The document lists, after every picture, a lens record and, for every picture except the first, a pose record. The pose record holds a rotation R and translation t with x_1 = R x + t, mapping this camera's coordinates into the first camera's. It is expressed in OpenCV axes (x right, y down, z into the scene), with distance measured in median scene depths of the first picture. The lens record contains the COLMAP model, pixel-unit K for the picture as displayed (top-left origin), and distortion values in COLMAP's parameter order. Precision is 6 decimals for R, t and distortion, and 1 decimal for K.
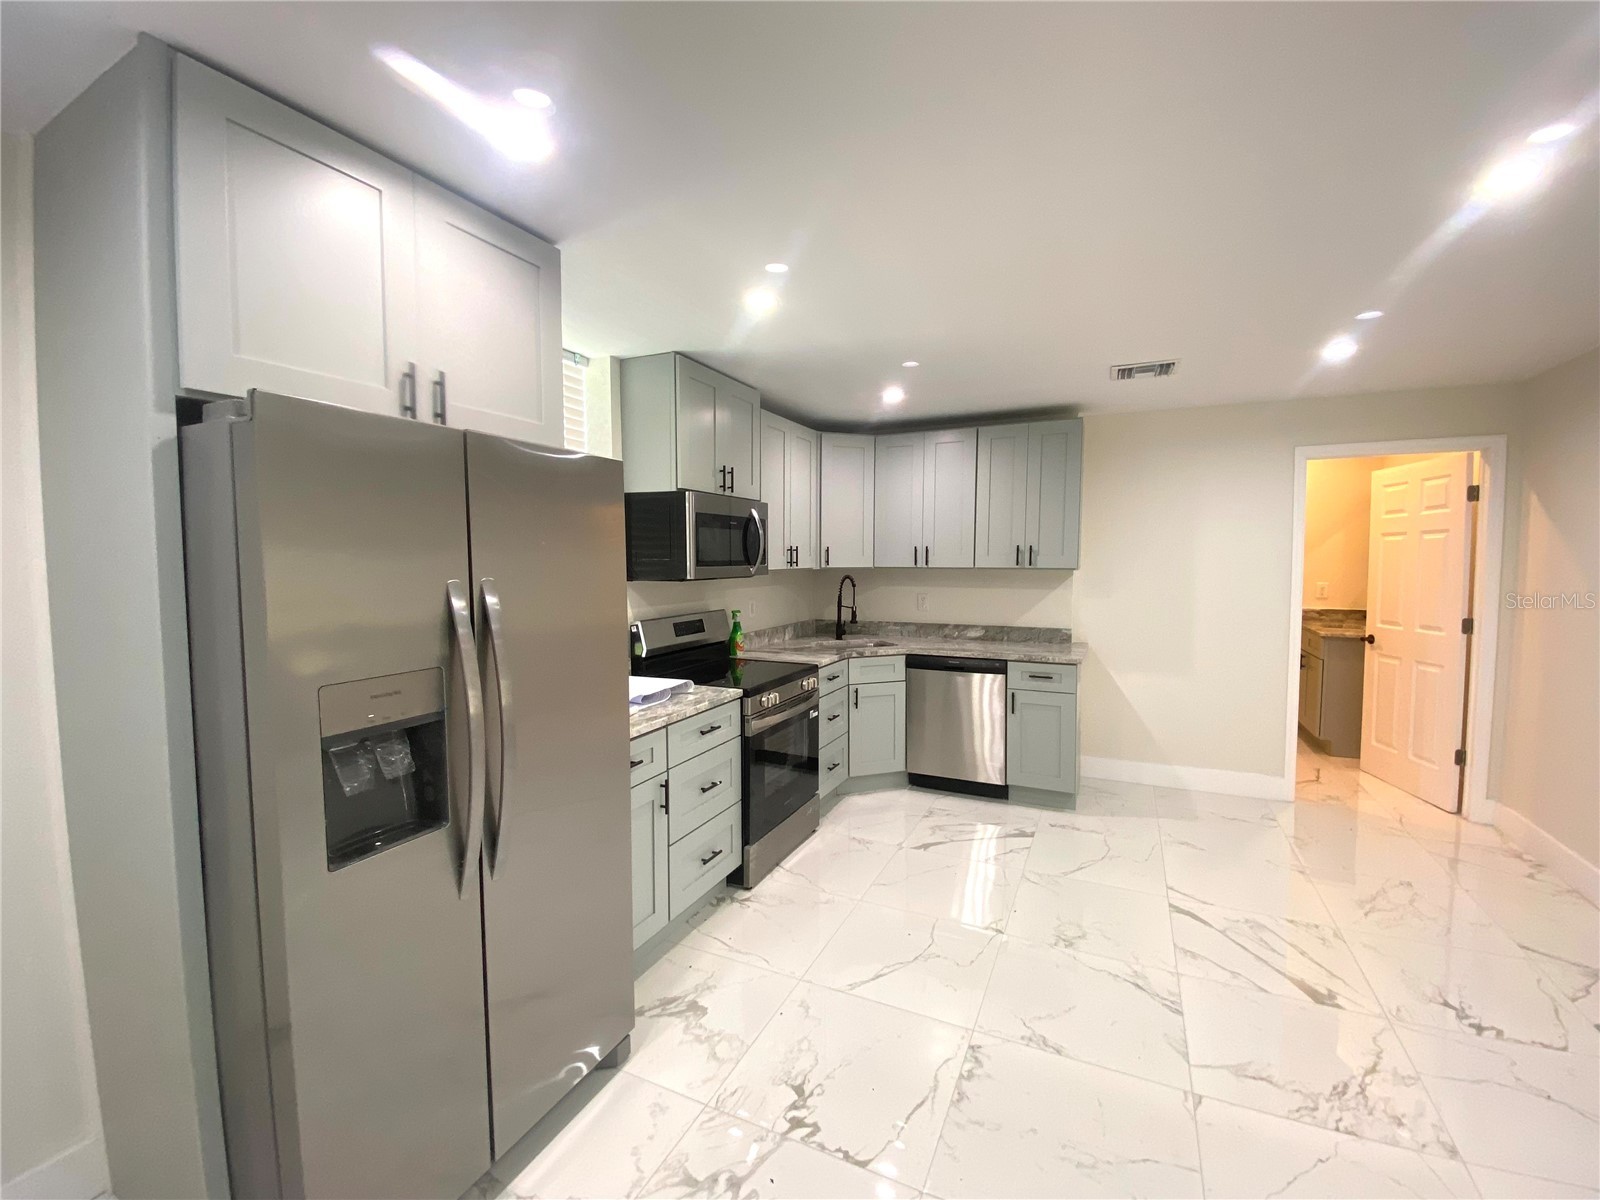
lens RADIAL K [[670.3, 0, 797.0], [0, 670.3, 596.8], [0, 0, 1]] dist [0.029376, -0.025418]
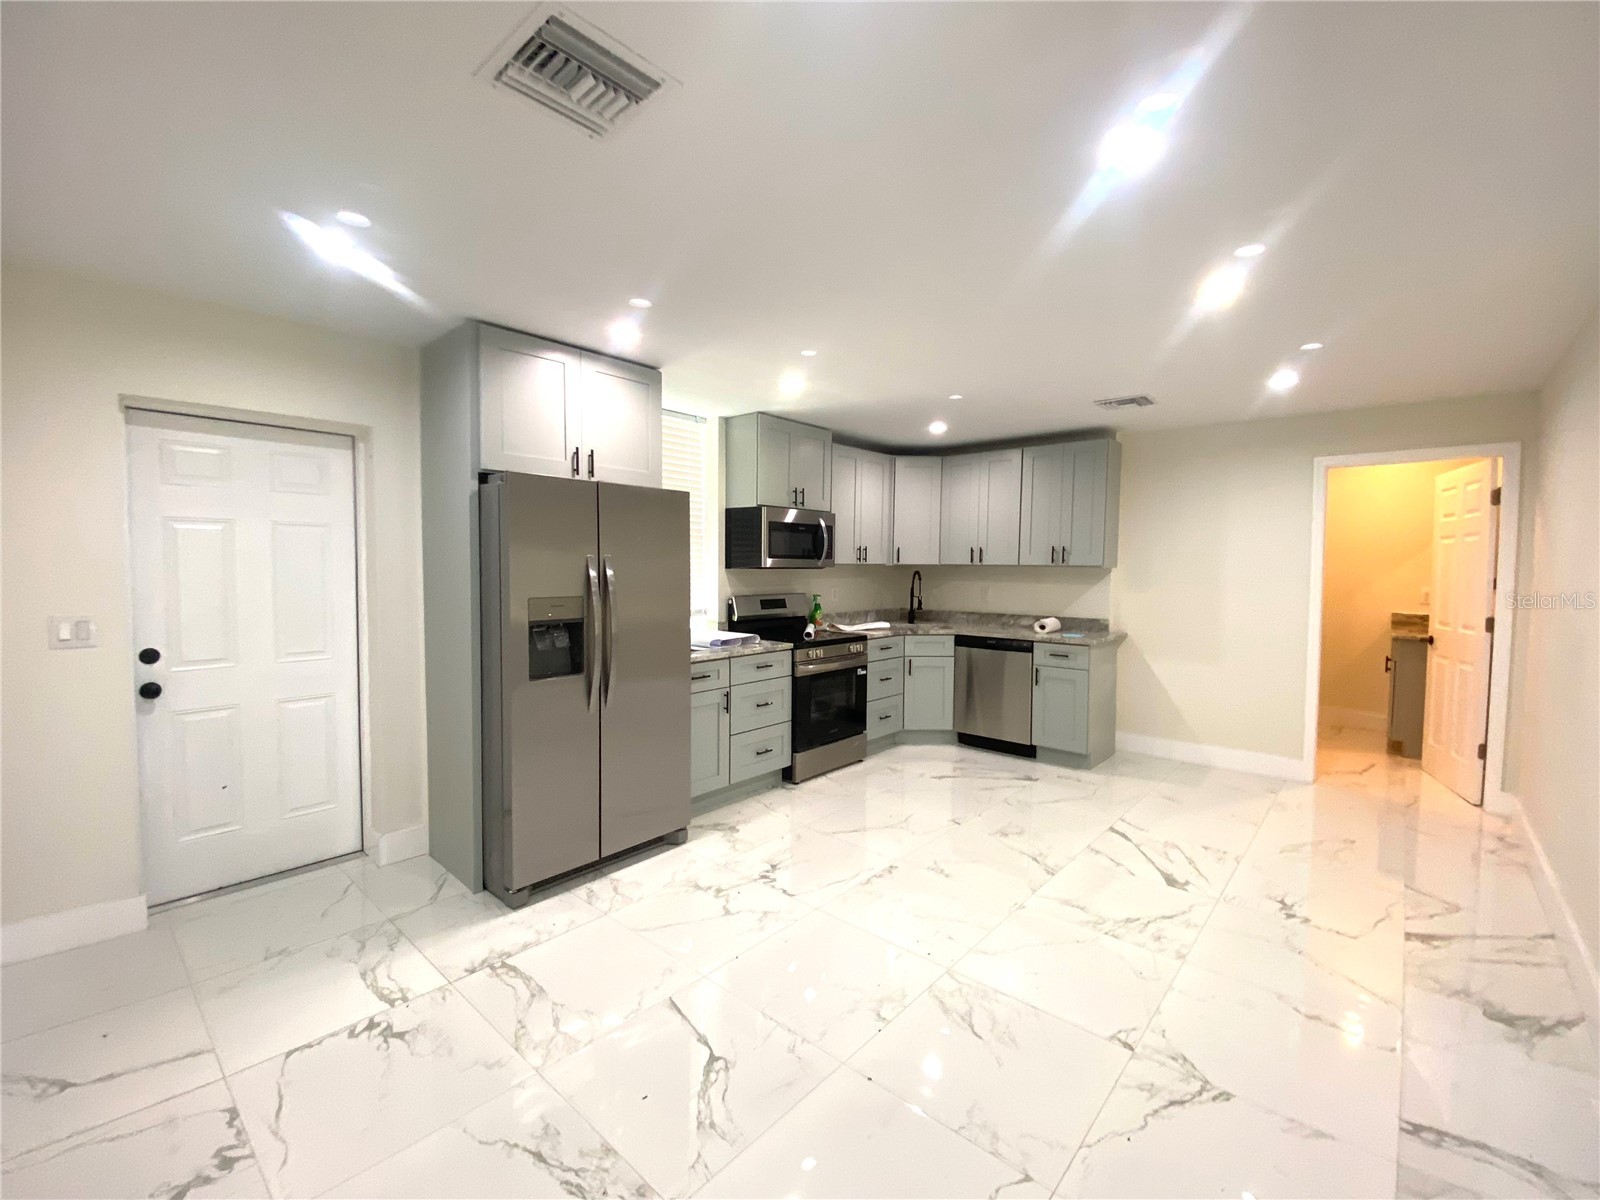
lens RADIAL K [[670.3, 0, 797.0], [0, 670.3, 596.8], [0, 0, 1]] dist [0.029376, -0.025418]
pose [[0.958849, 0.024616, -0.282846, 0.265270], [-0.028319, 0.999558, -0.009010, 0.040798], [0.282500, 0.016649, 0.959123, -0.304929]]
